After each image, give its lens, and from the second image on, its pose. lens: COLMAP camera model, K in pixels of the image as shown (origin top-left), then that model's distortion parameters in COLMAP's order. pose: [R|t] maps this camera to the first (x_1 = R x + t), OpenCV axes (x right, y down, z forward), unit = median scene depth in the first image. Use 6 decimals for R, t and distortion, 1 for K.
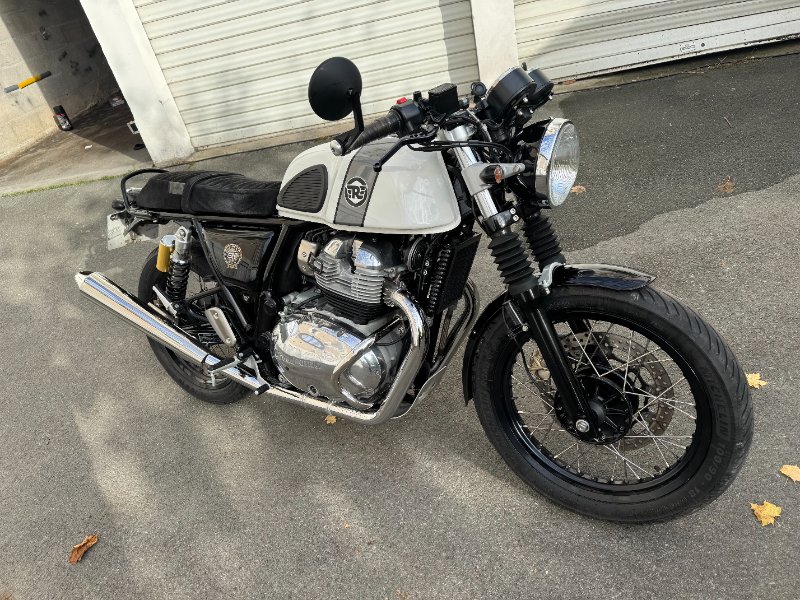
lens RADIAL K [[558.4, 0, 400.0], [0, 558.4, 300.0], [0, 0, 1]] dist [0.047967, -0.046380]
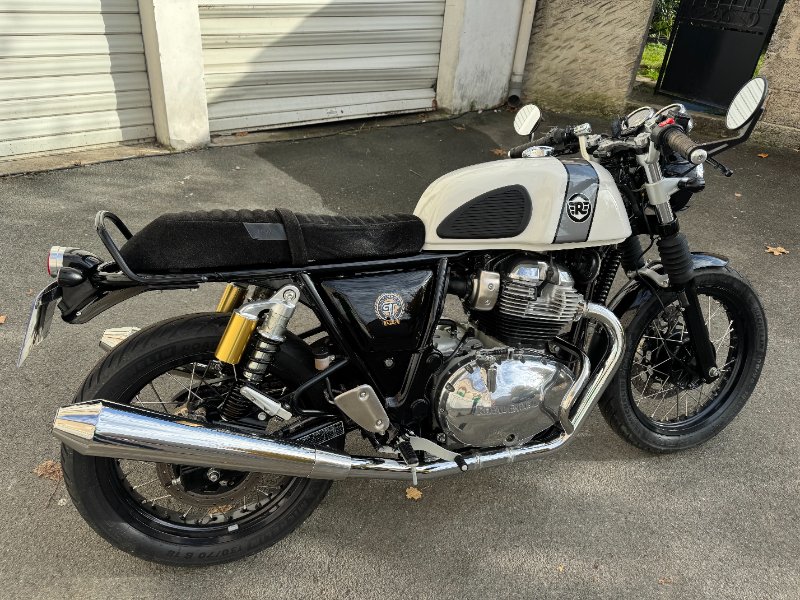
lens RADIAL K [[564.3, 0, 400.0], [0, 564.3, 300.0], [0, 0, 1]] dist [0.009342, -0.004284]
pose [[0.638795, -0.151424, 0.754328, -0.833221], [0.231691, 0.972789, -0.000928, -0.083069], [-0.733662, 0.175363, 0.656497, 0.469627]]
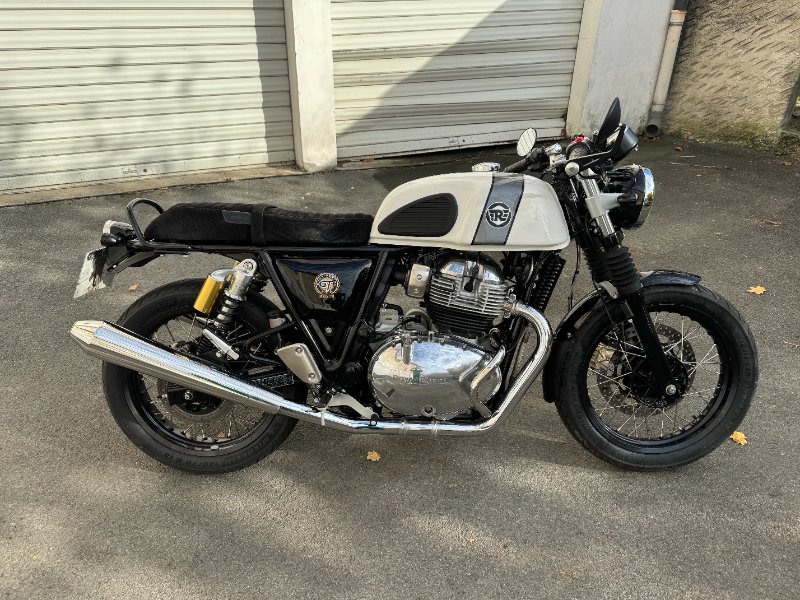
lens RADIAL K [[558.4, 0, 400.0], [0, 558.4, 300.0], [0, 0, 1]] dist [0.047967, -0.046380]
pose [[0.846585, -0.042811, 0.530529, -0.674369], [0.116204, 0.987581, -0.105739, 0.059414], [-0.519413, 0.151166, 0.841046, 0.131549]]
